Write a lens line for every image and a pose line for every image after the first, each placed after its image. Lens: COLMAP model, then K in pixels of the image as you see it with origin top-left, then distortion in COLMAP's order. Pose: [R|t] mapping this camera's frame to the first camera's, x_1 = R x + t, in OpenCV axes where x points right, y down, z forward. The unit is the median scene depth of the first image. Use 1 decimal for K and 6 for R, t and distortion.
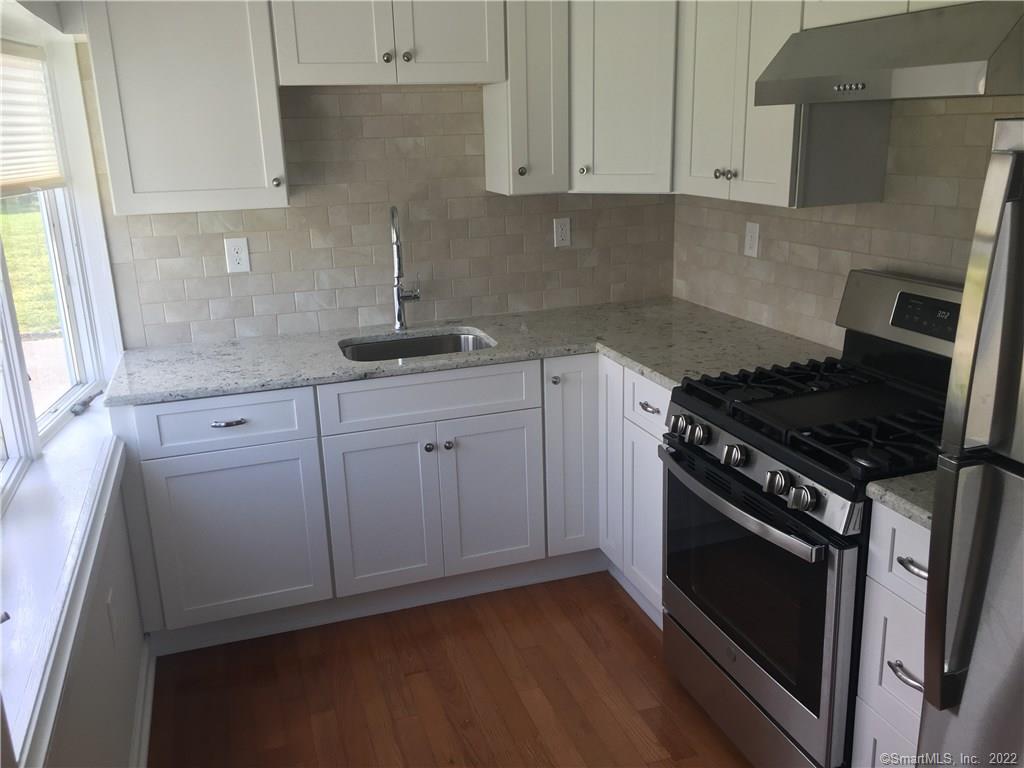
lens RADIAL K [[881.4, 0, 506.5], [0, 881.4, 384.9], [0, 0, 1]] dist [0.037251, -0.003226]
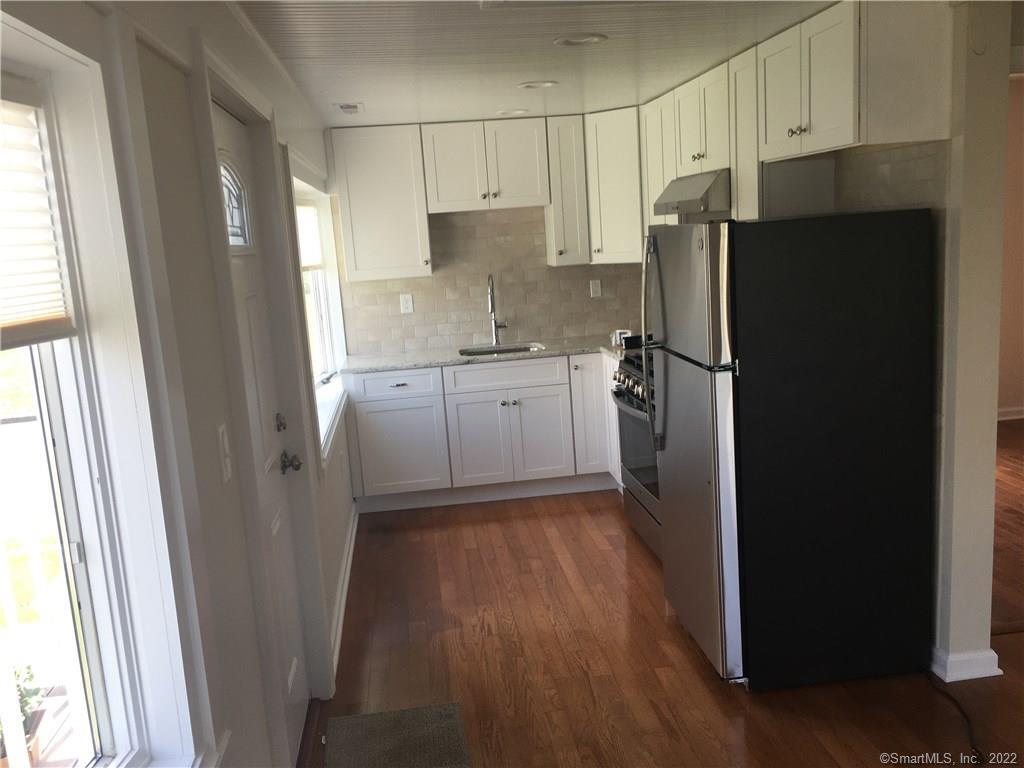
lens RADIAL K [[881.4, 0, 515.8], [0, 881.4, 382.0], [0, 0, 1]] dist [0.037251, -0.003226]
pose [[0.981286, -0.006165, -0.192459, 0.277919], [-0.013888, 0.994618, -0.102672, 0.207033], [0.192056, 0.103424, 0.975919, -0.746987]]
